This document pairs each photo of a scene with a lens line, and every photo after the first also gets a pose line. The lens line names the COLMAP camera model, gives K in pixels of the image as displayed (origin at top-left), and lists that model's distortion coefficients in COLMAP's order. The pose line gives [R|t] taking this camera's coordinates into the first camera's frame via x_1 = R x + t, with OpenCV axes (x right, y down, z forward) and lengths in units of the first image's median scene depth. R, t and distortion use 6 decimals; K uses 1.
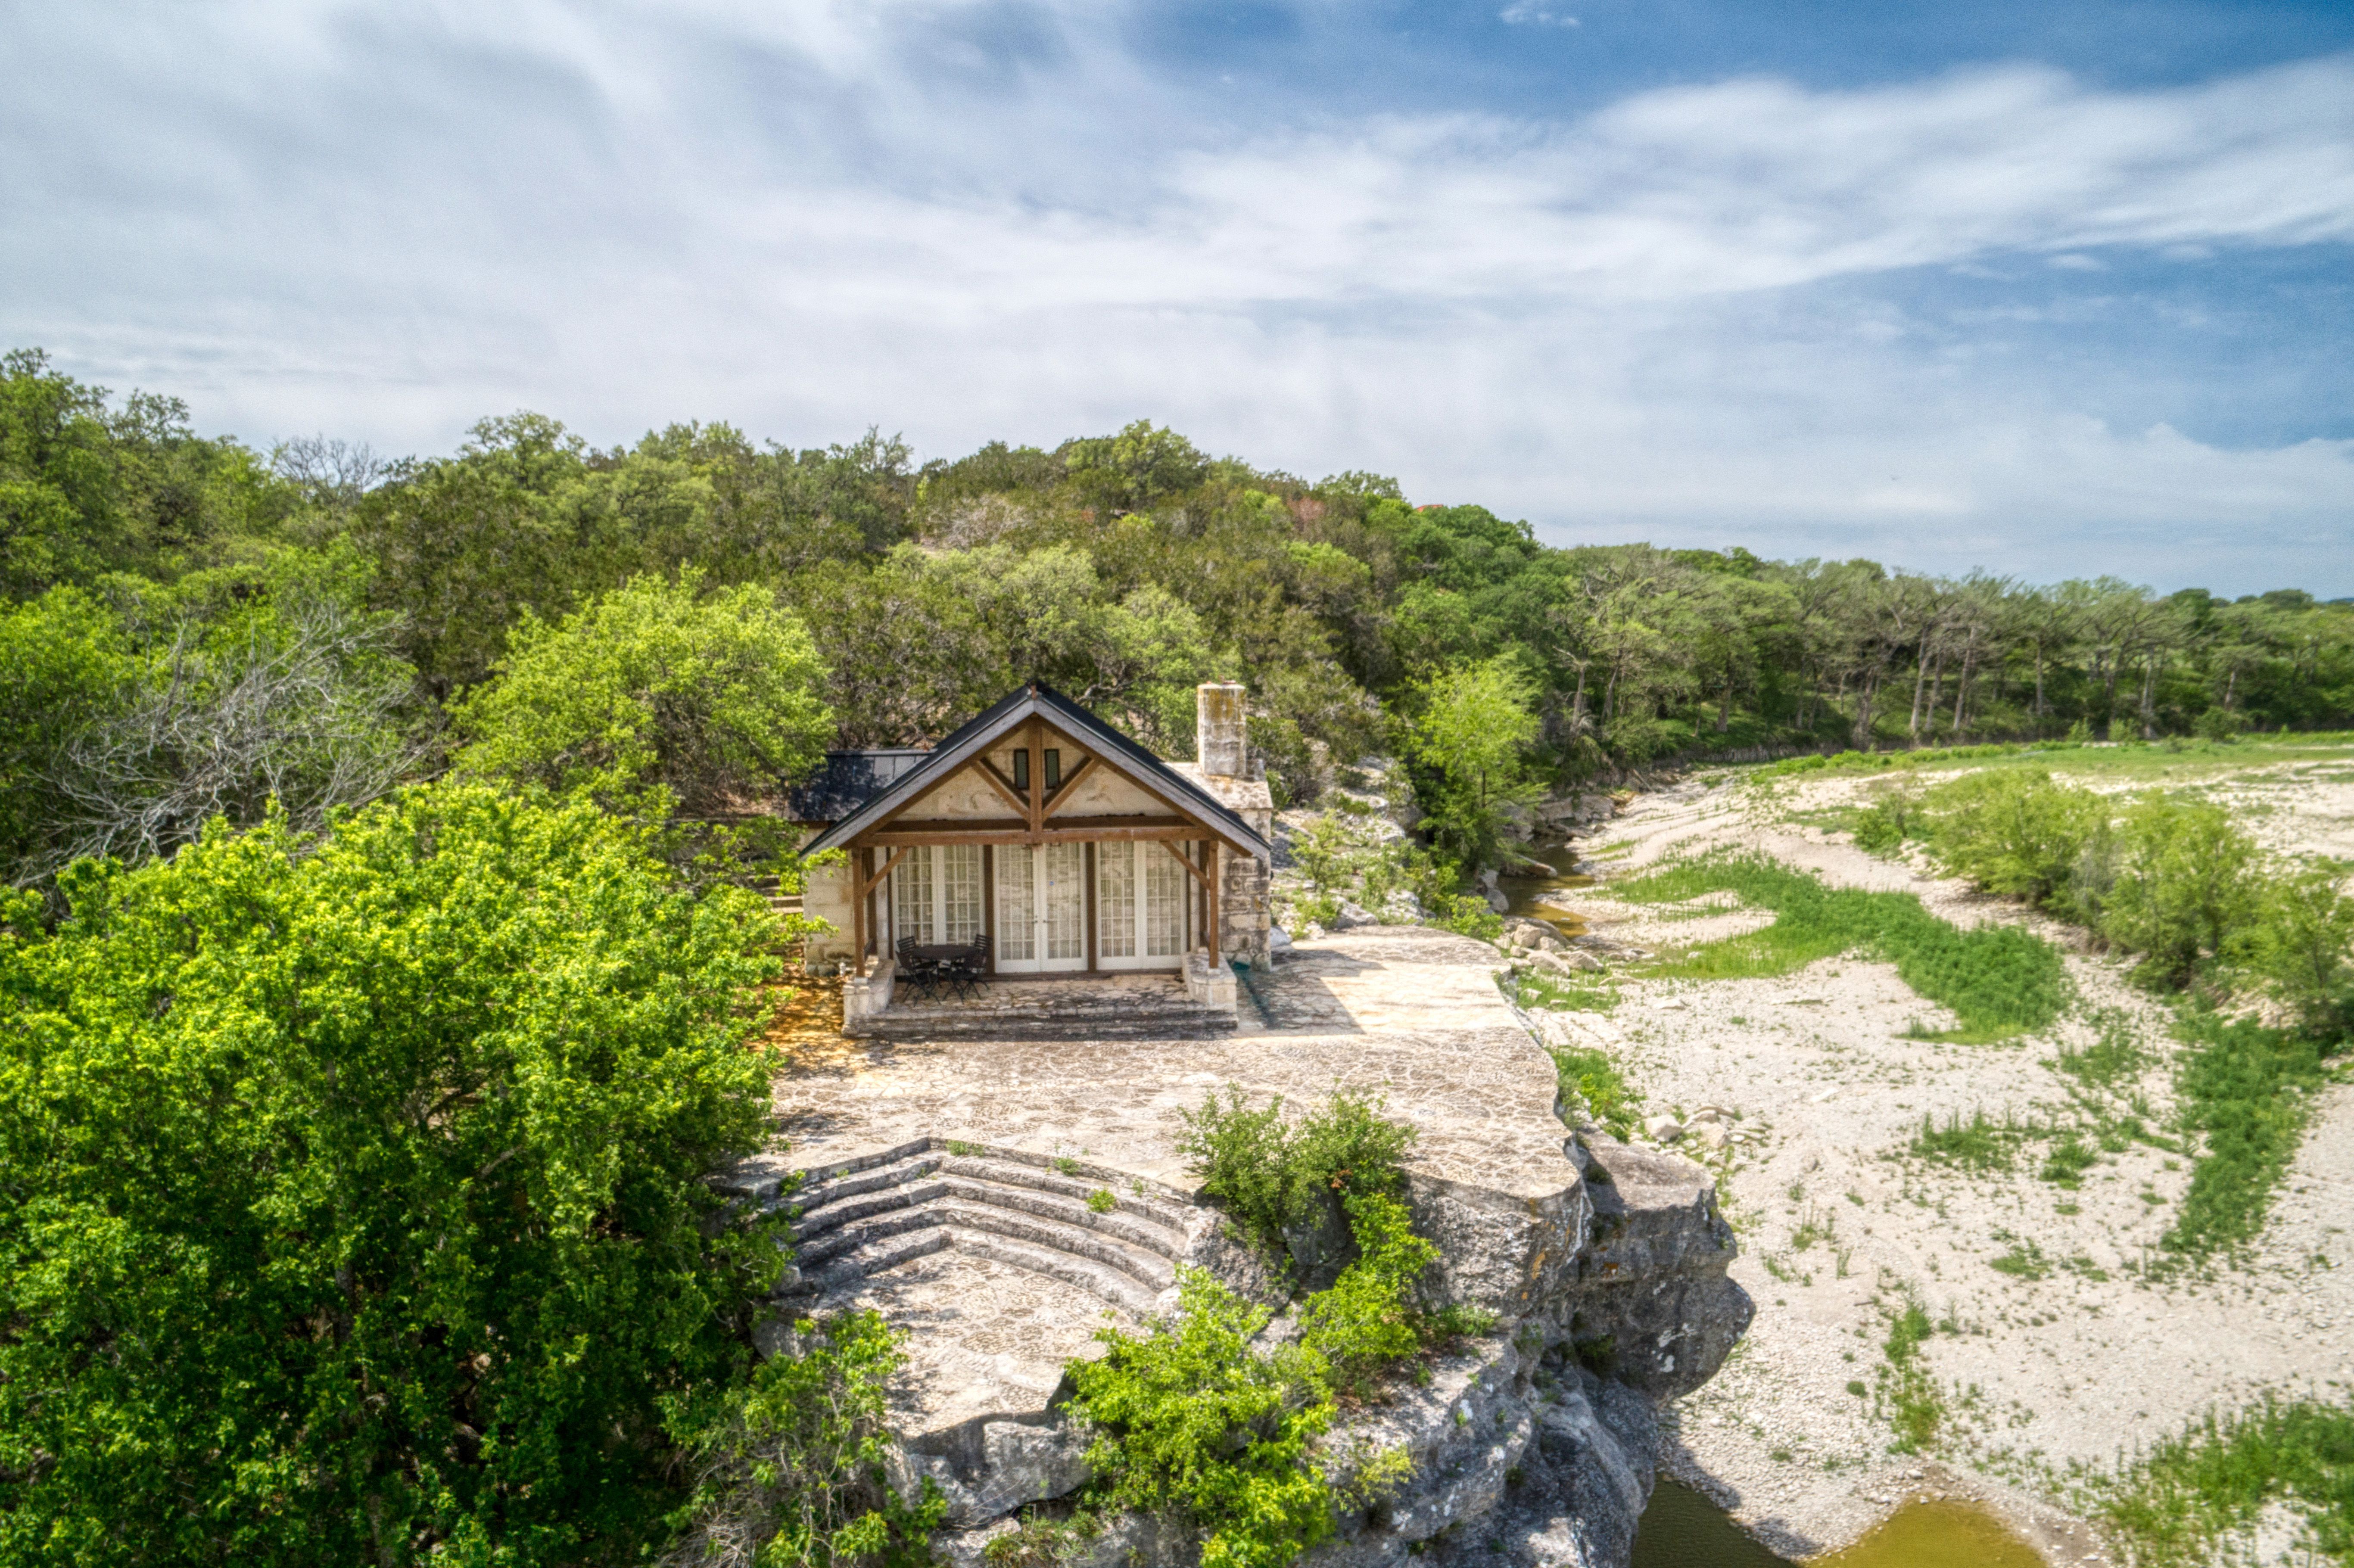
lens RADIAL K [[1591.6, 0, 1182.5], [0, 1591.6, 790.8], [0, 0, 1]] dist [-0.000187, 0.007852]
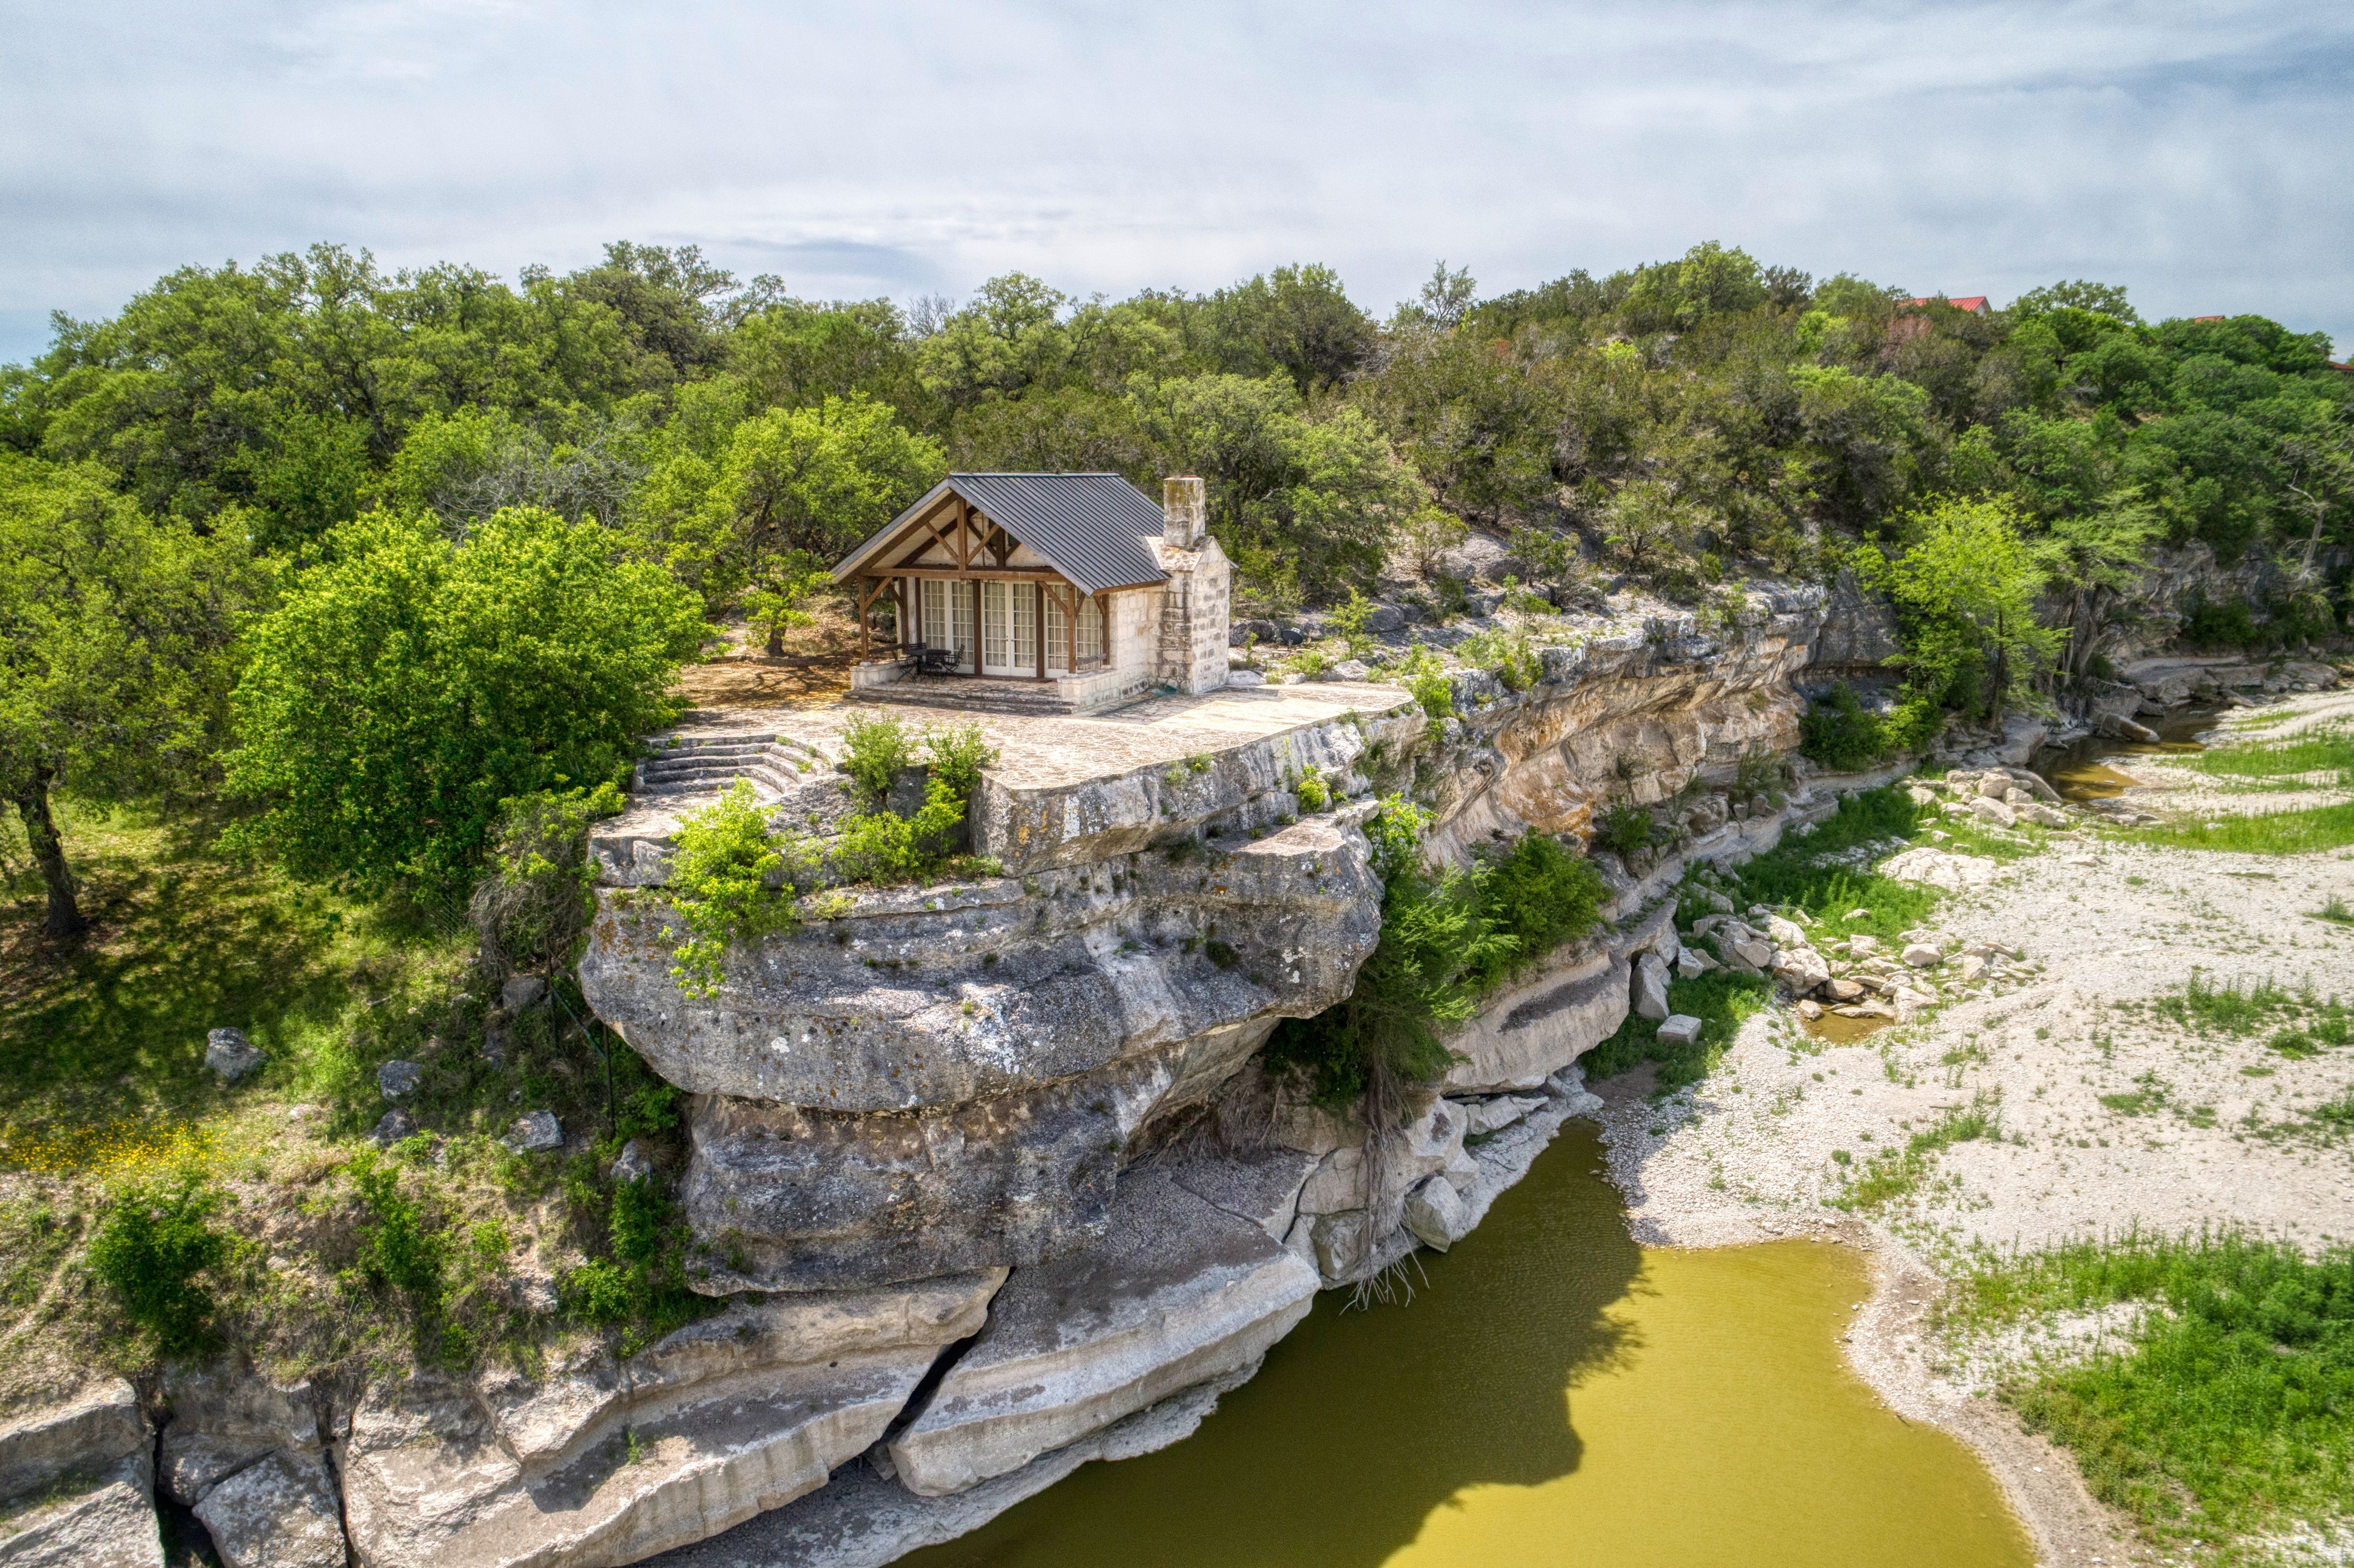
lens RADIAL K [[1591.6, 0, 1182.5], [0, 1591.6, 790.8], [0, 0, 1]] dist [-0.000187, 0.007852]
pose [[0.886619, 0.102014, -0.451110, 0.464450], [-0.056129, 0.991895, 0.113990, 0.029025], [0.459083, -0.075745, 0.885159, -0.137153]]
